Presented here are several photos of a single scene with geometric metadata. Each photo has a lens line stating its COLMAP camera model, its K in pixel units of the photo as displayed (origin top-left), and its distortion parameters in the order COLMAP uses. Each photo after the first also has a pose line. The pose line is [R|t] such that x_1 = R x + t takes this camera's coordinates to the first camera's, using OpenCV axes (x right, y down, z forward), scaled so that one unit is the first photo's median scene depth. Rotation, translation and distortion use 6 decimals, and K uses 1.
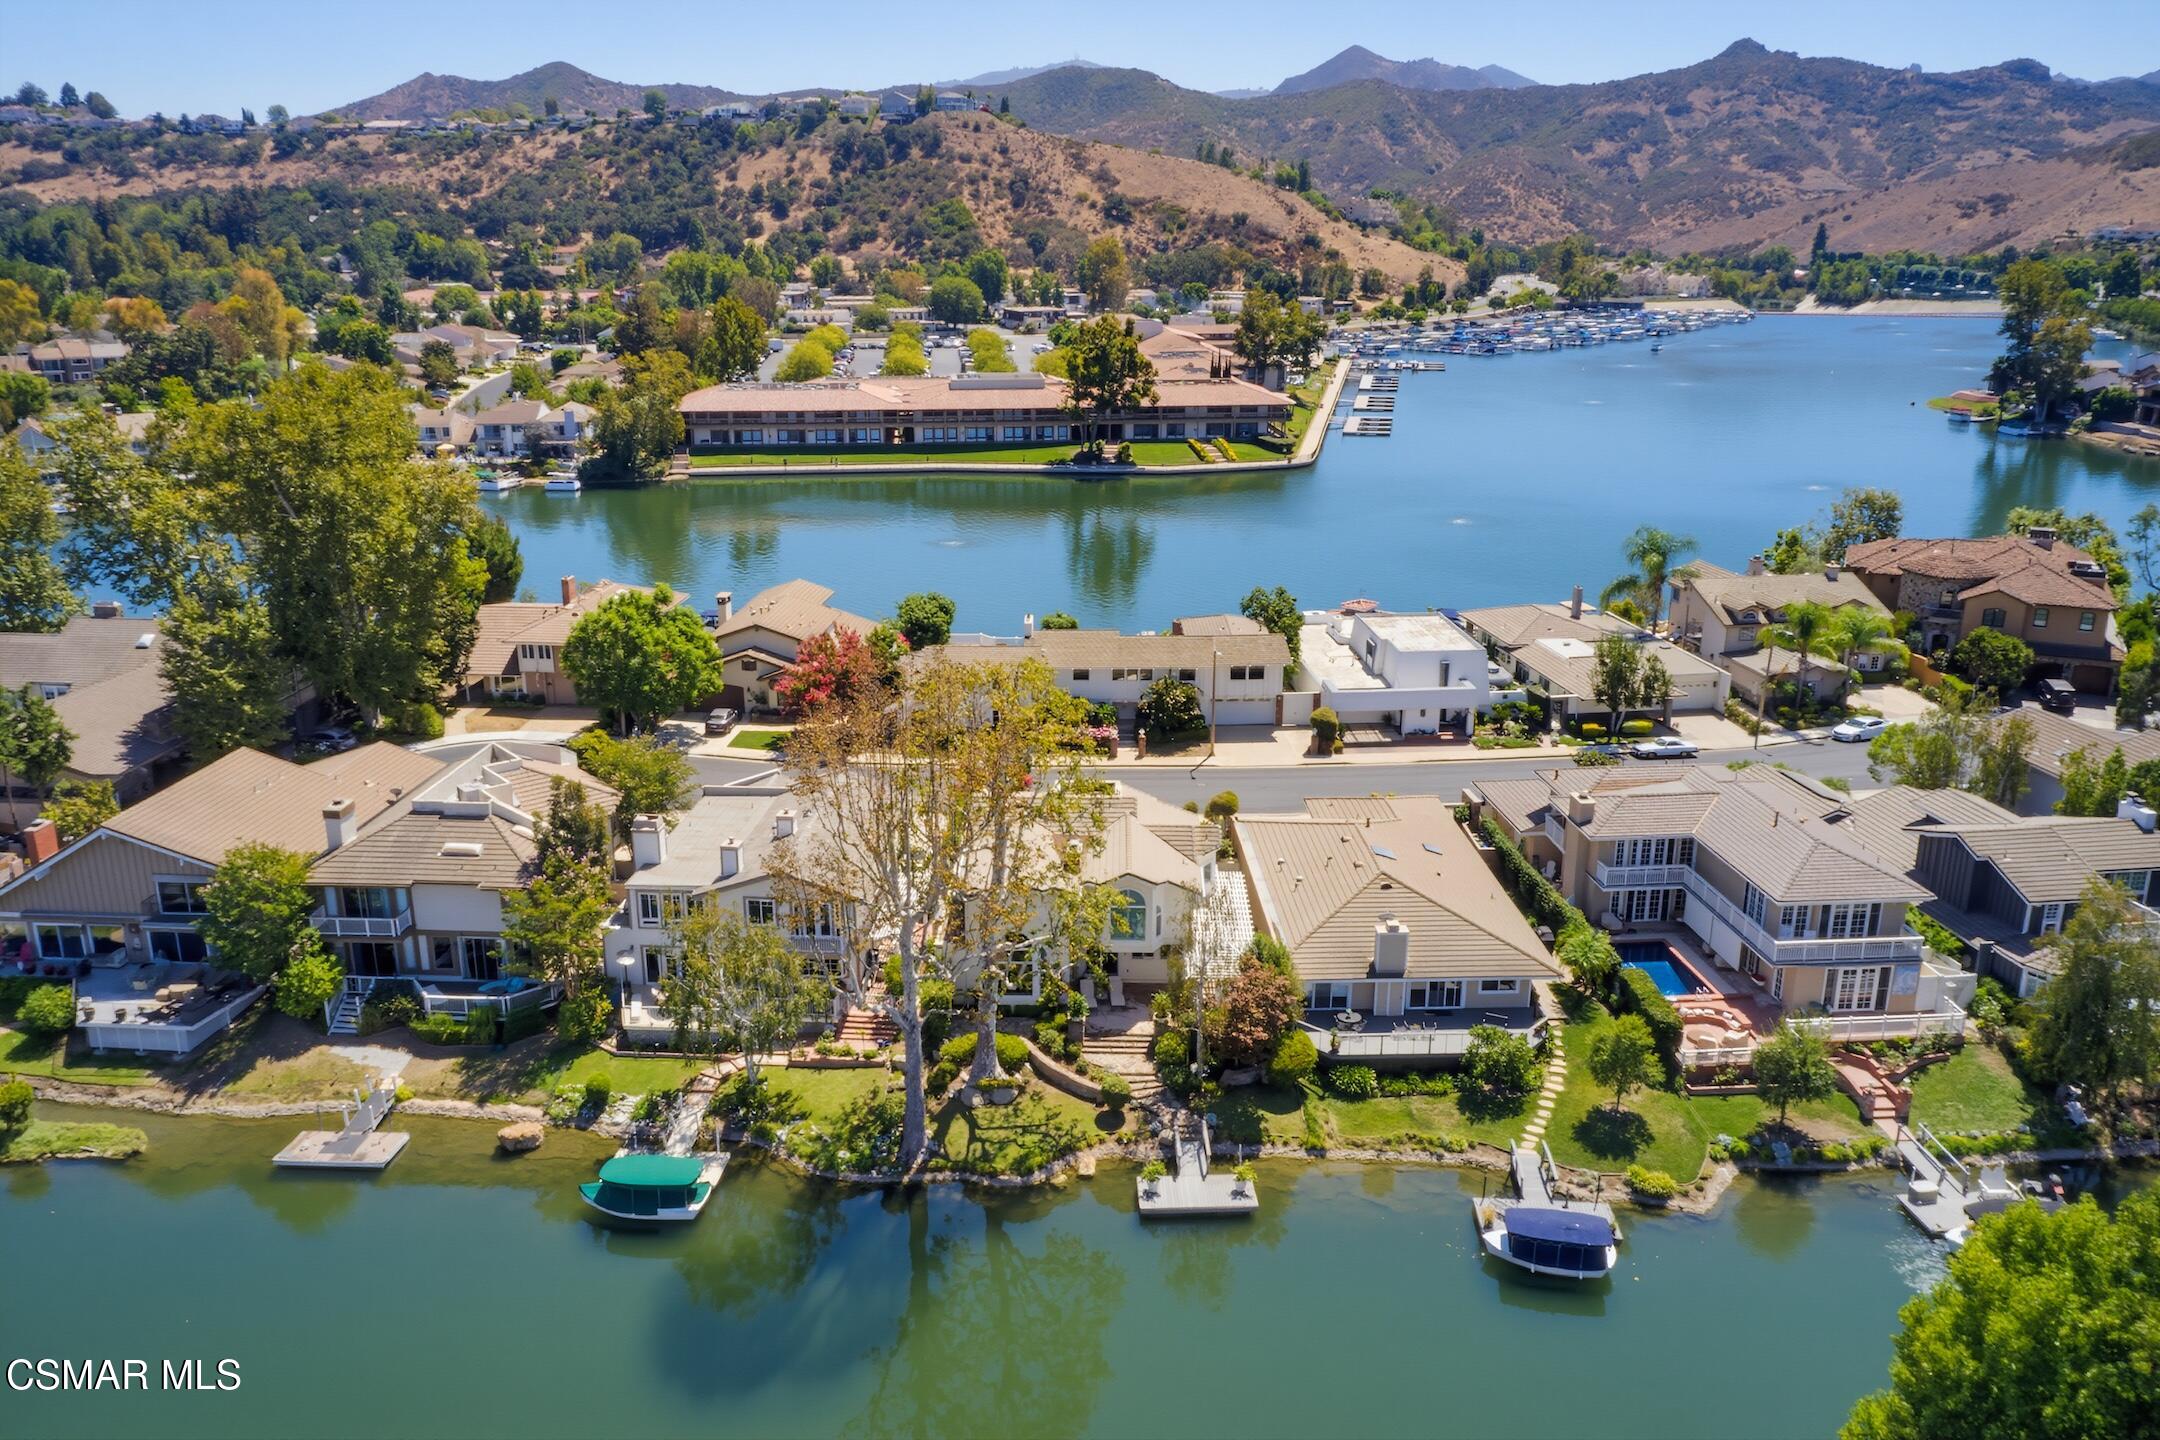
lens RADIAL K [[1627.7, 0, 1080.0], [0, 1627.7, 720.0], [0, 0, 1]] dist [0.026889, -0.000261]
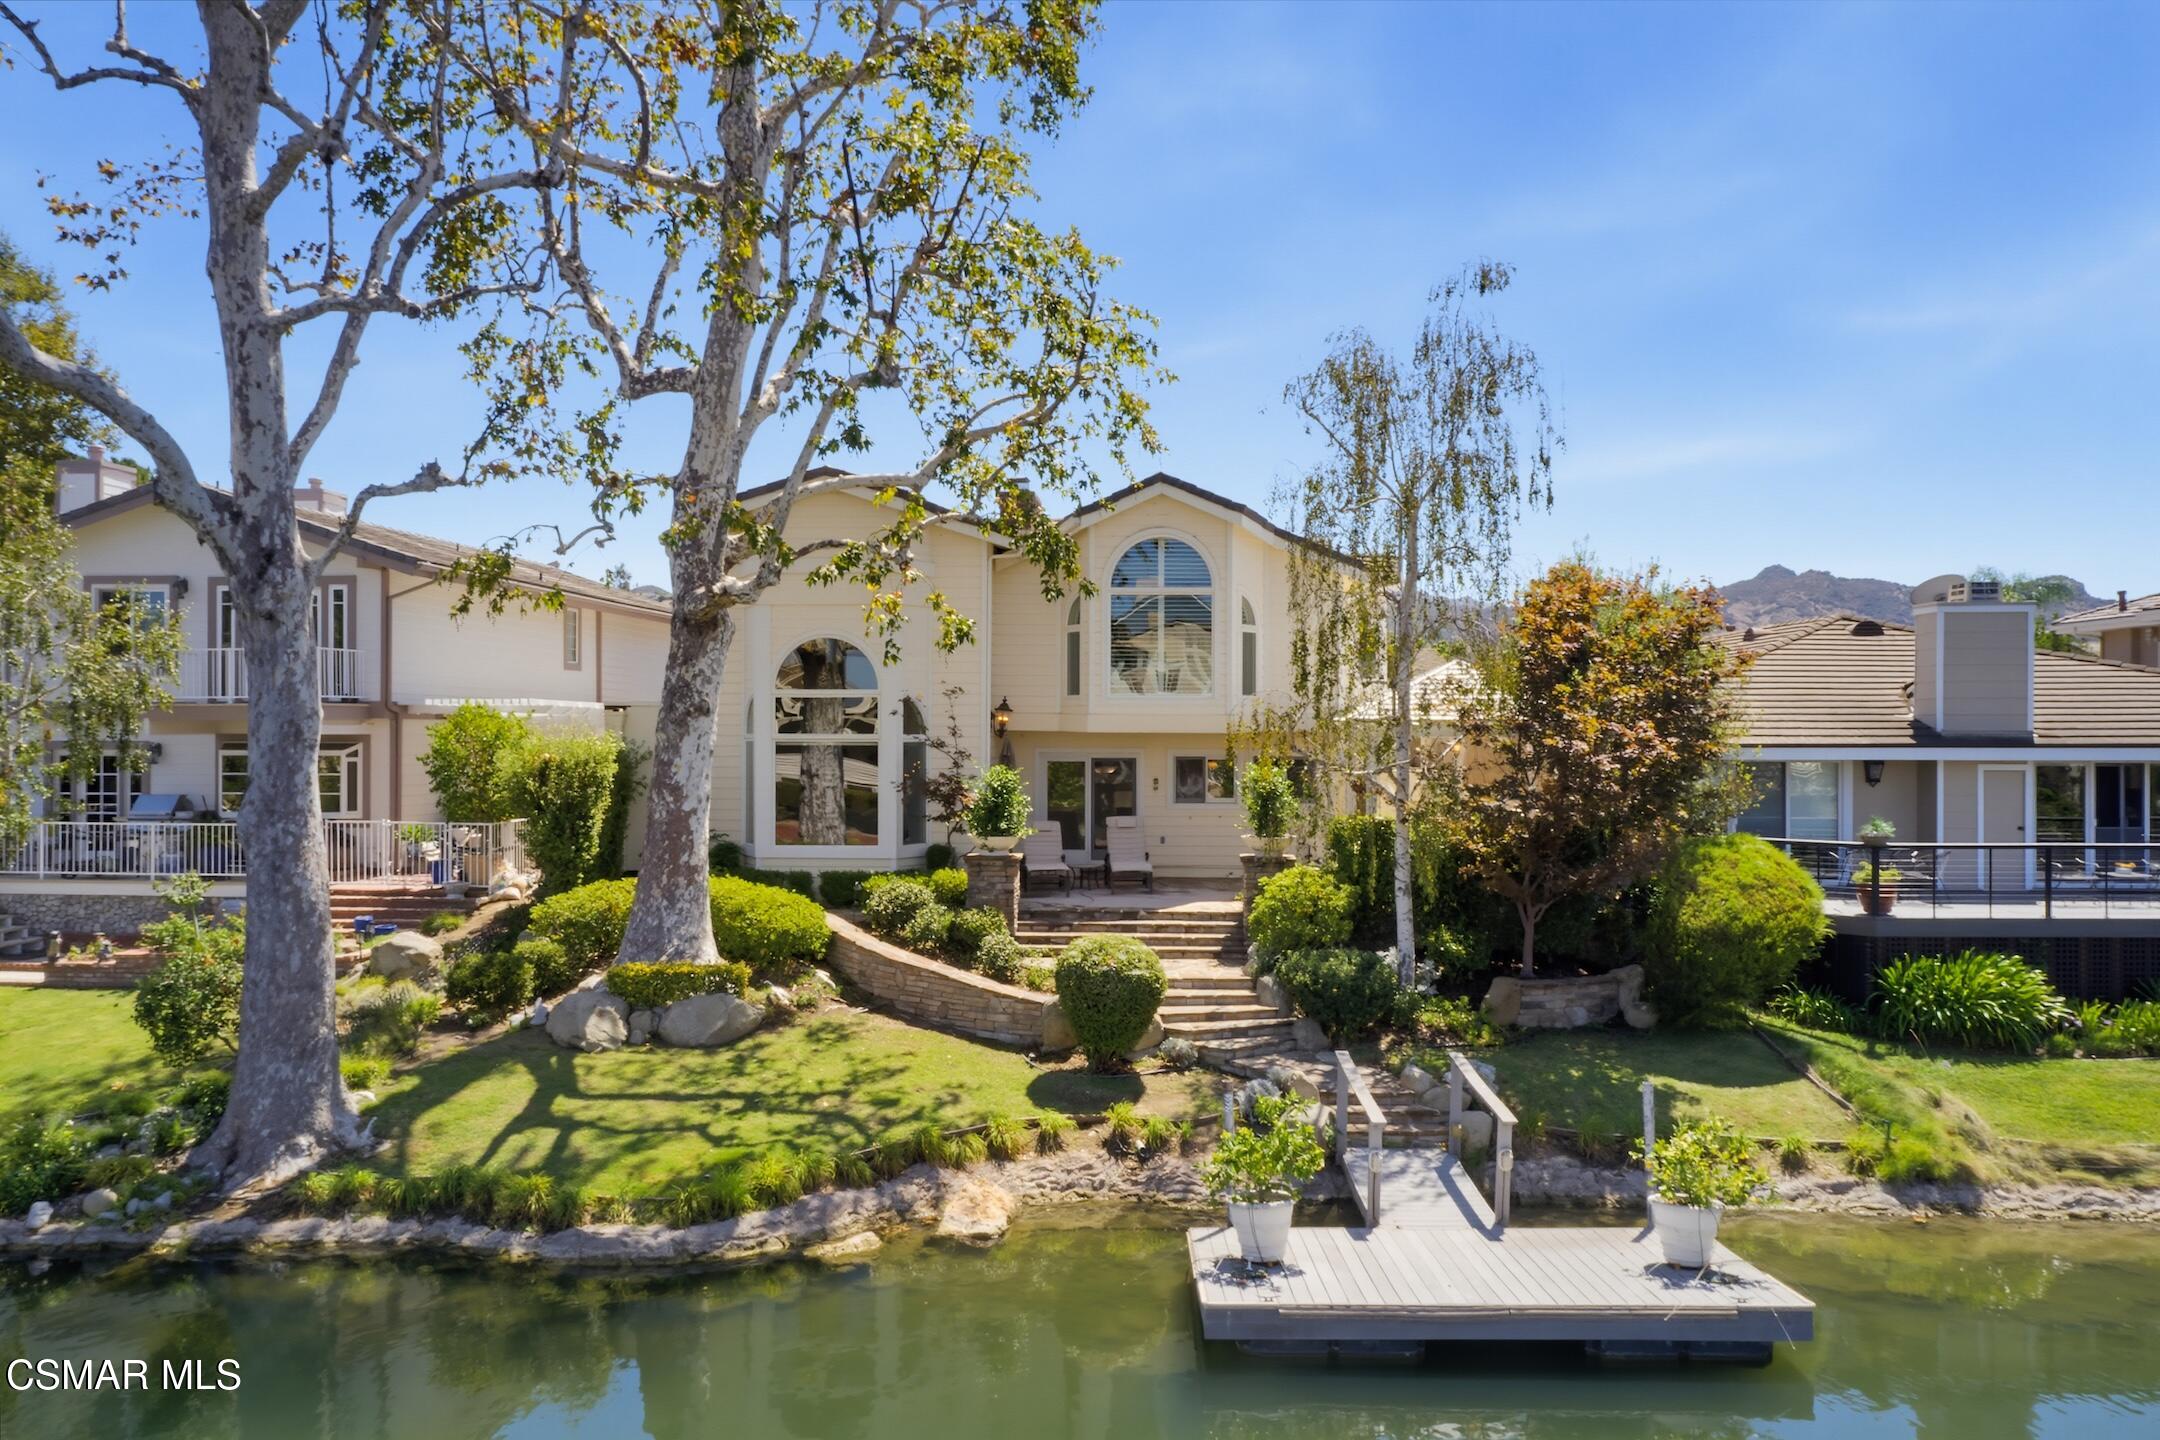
lens RADIAL K [[1627.7, 0, 1080.0], [0, 1627.7, 720.0], [0, 0, 1]] dist [0.026889, -0.000261]
pose [[0.999333, -0.000993, -0.036493, 0.027313], [-0.010521, 0.949389, -0.313928, 0.275089], [0.034958, 0.314102, 0.948745, 0.740459]]
